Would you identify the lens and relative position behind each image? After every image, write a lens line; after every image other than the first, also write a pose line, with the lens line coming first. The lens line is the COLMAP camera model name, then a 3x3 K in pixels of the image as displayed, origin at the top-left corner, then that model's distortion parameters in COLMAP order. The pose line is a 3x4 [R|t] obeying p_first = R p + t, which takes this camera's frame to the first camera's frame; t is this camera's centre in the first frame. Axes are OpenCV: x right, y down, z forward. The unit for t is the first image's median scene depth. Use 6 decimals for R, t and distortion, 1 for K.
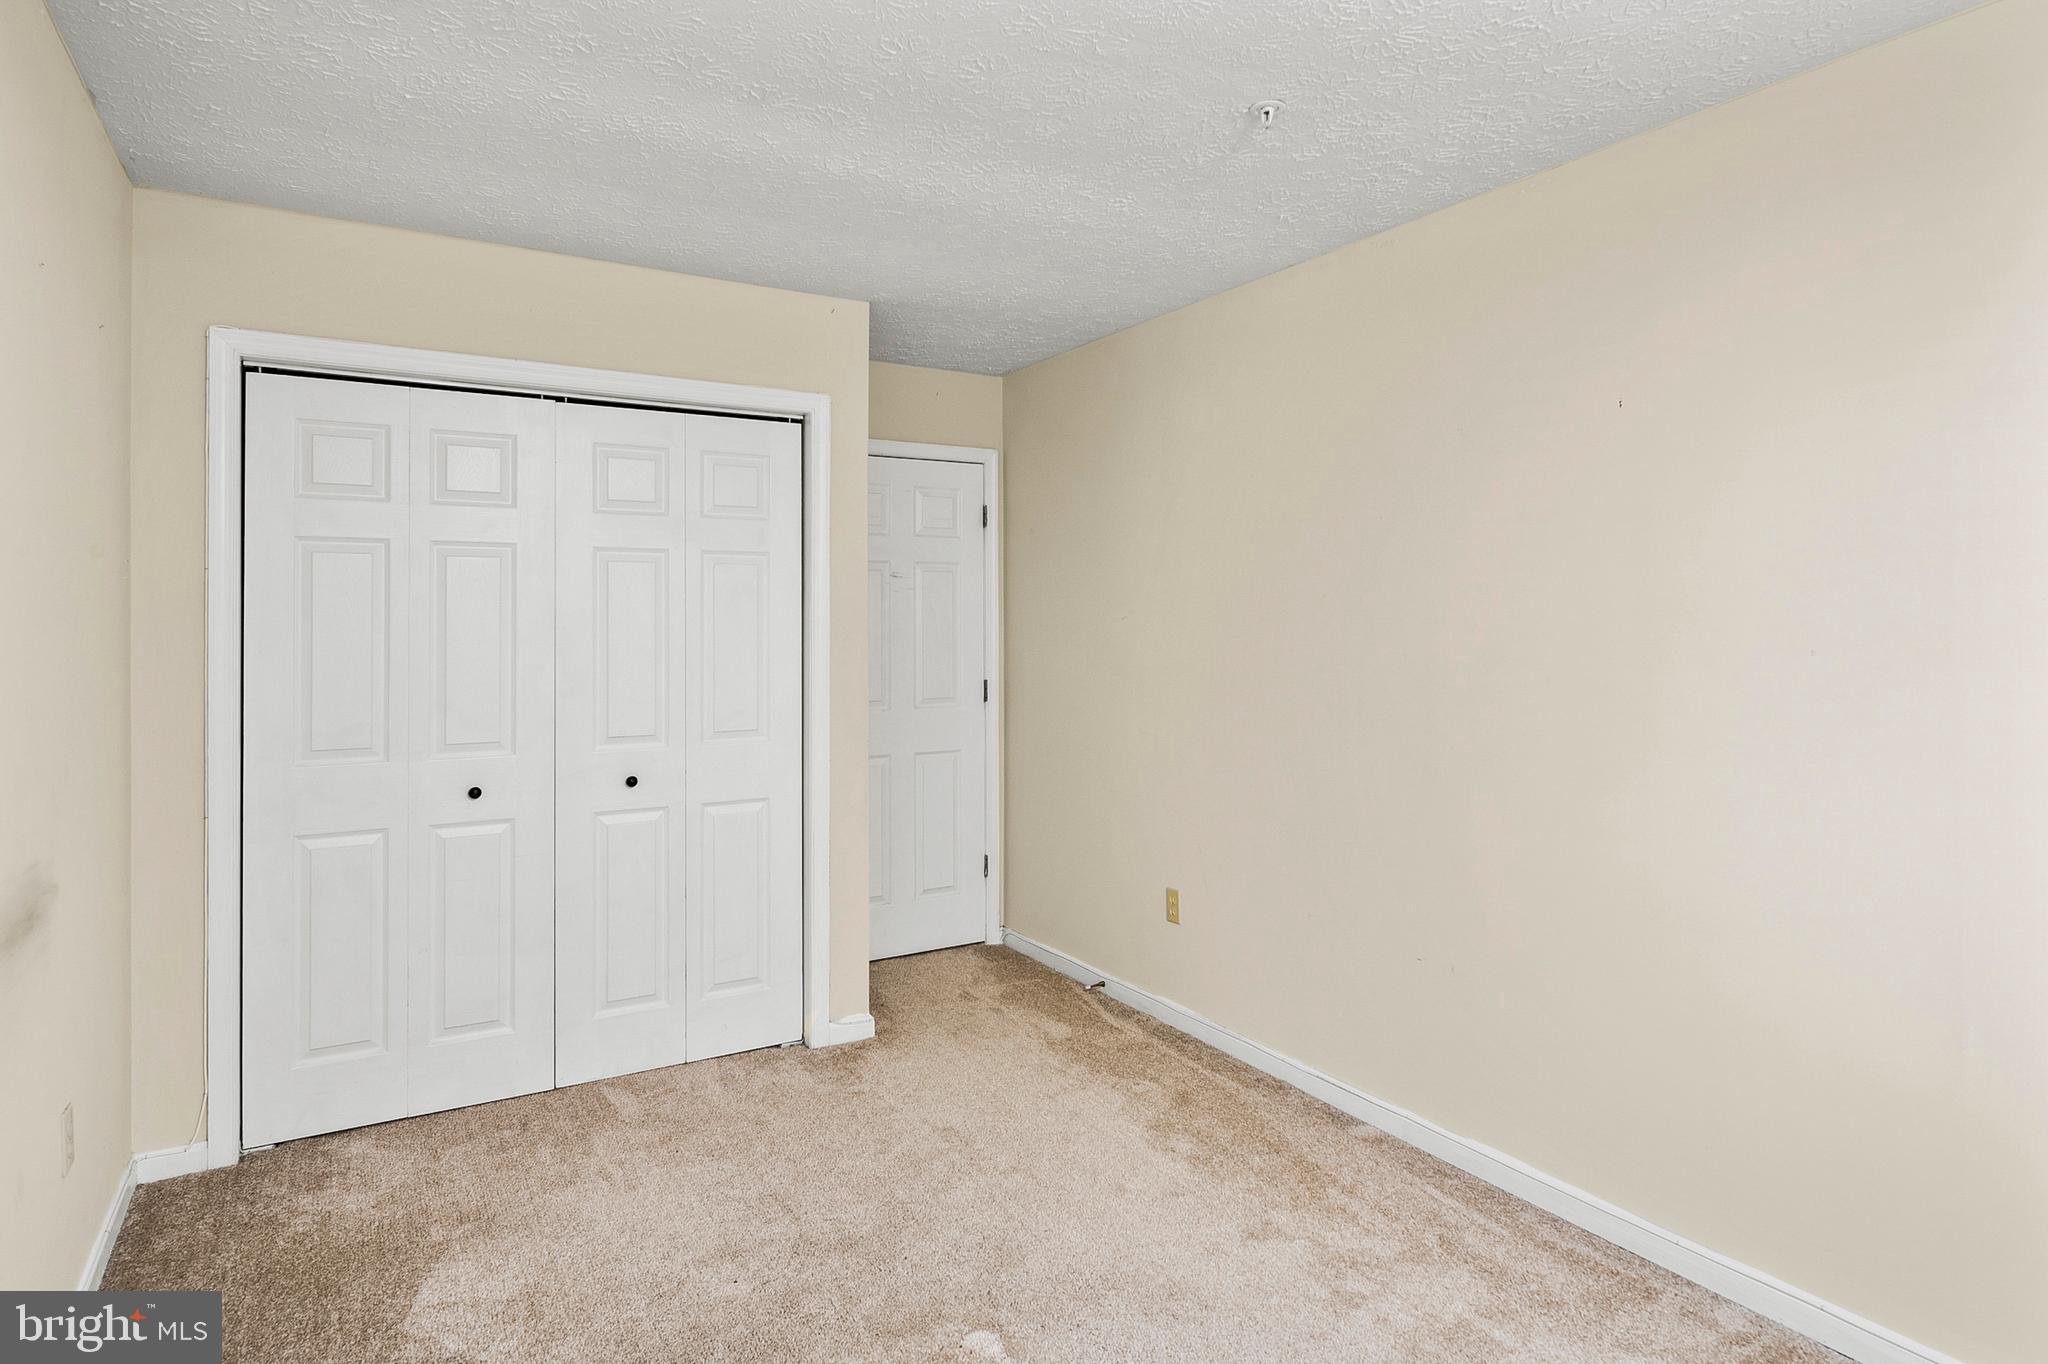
lens RADIAL K [[1106.4, 0, 1016.9], [0, 1106.4, 626.0], [0, 0, 1]] dist [-0.000577, -0.002853]
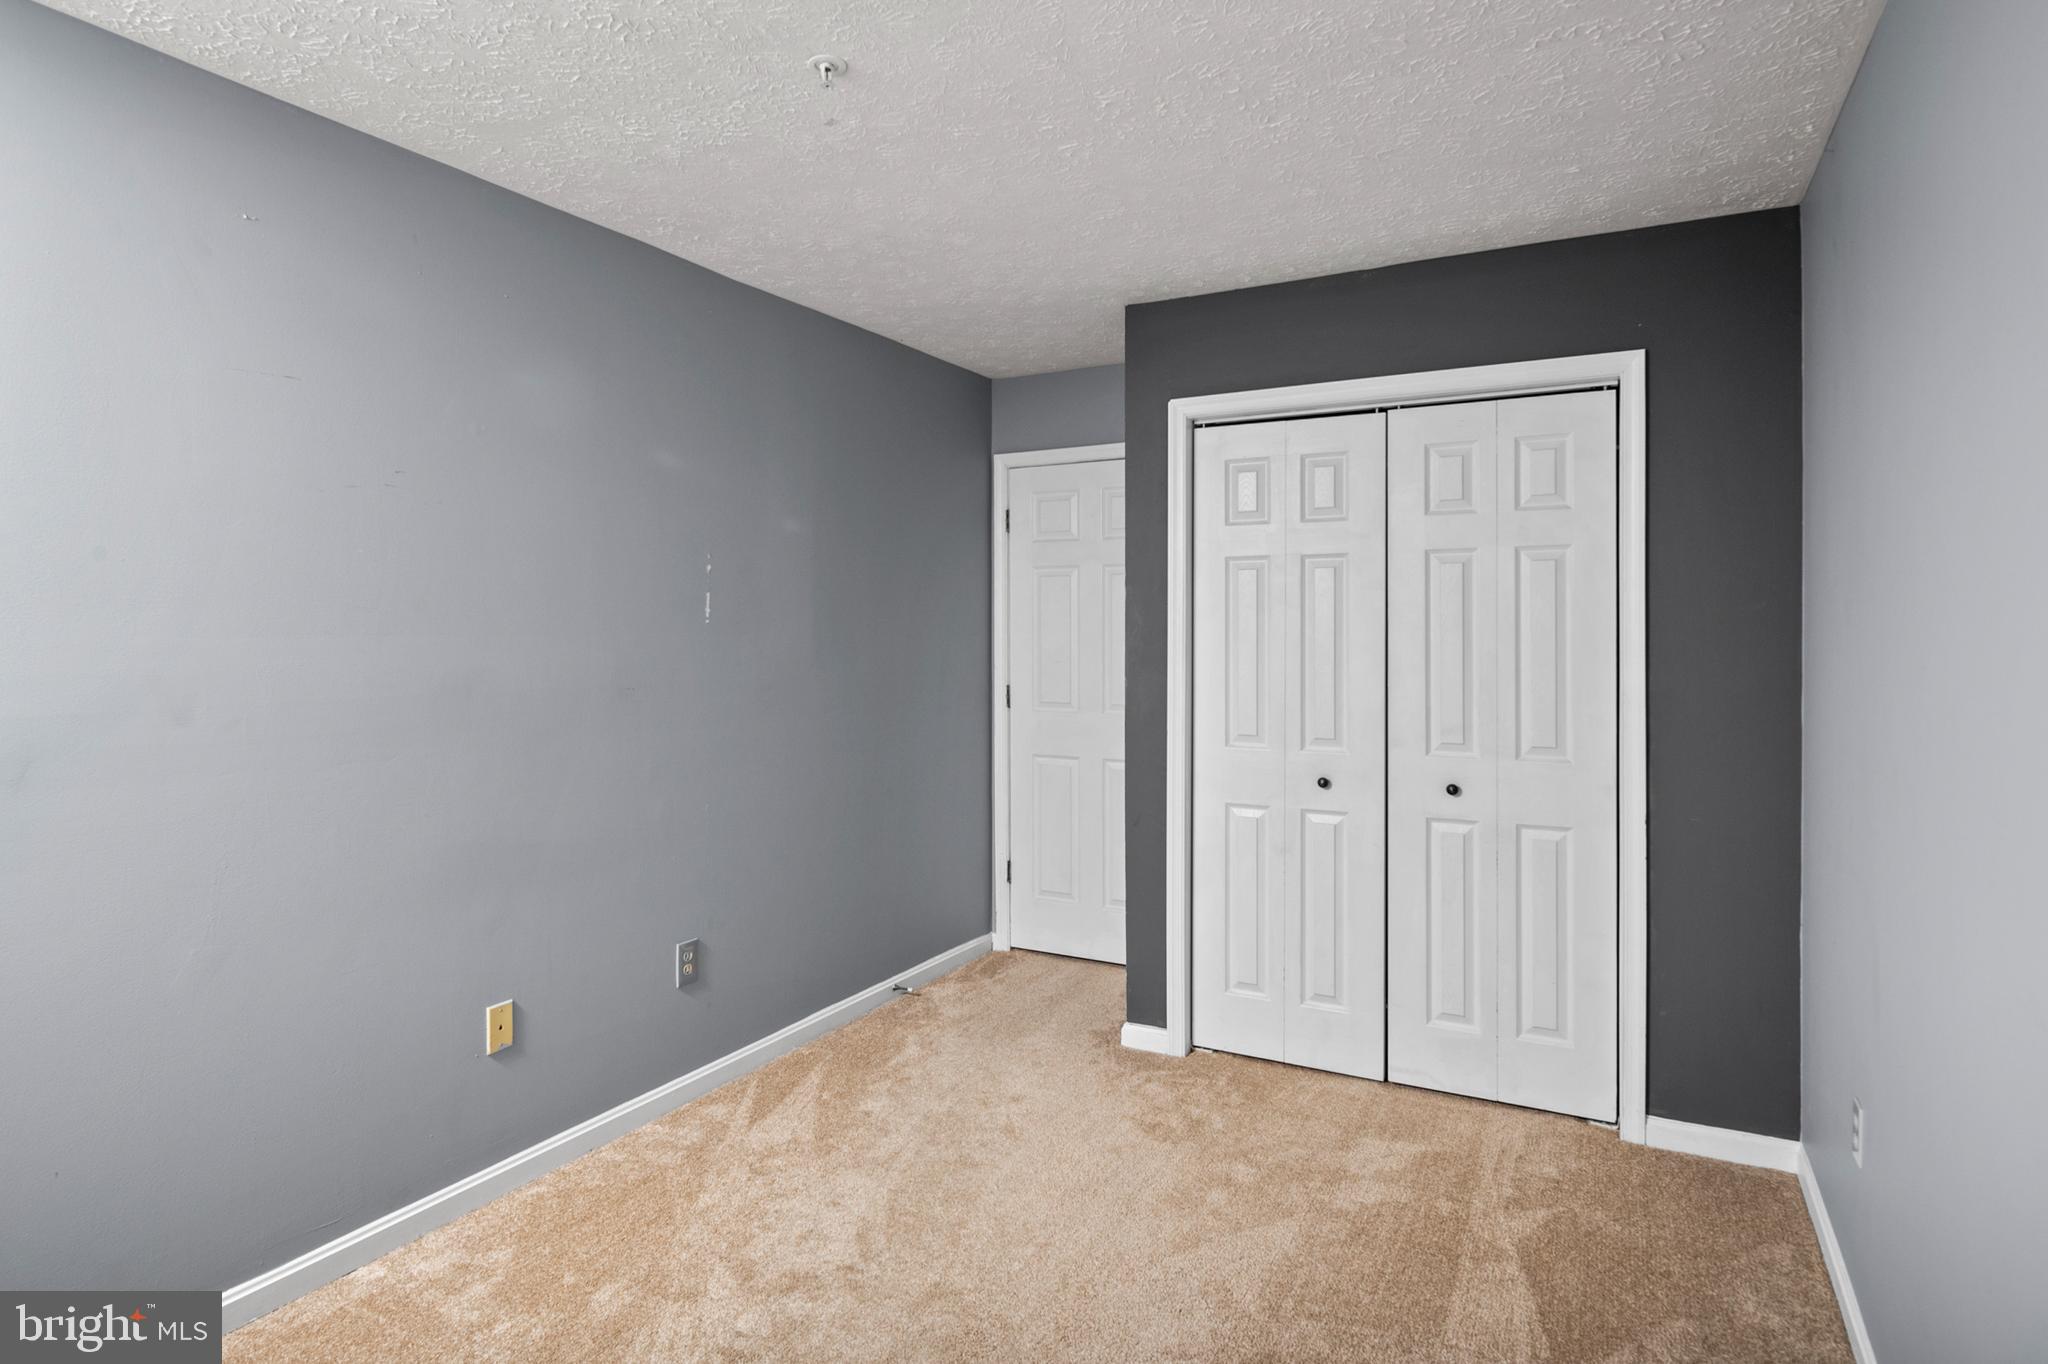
lens RADIAL K [[1106.4, 0, 1016.9], [0, 1106.4, 626.0], [0, 0, 1]] dist [-0.000577, -0.002853]
pose [[0.512082, -0.001753, -0.858934, 0.292707], [-0.002248, 0.999992, -0.003381, 0.000016], [0.858933, 0.003662, 0.512074, 0.181378]]
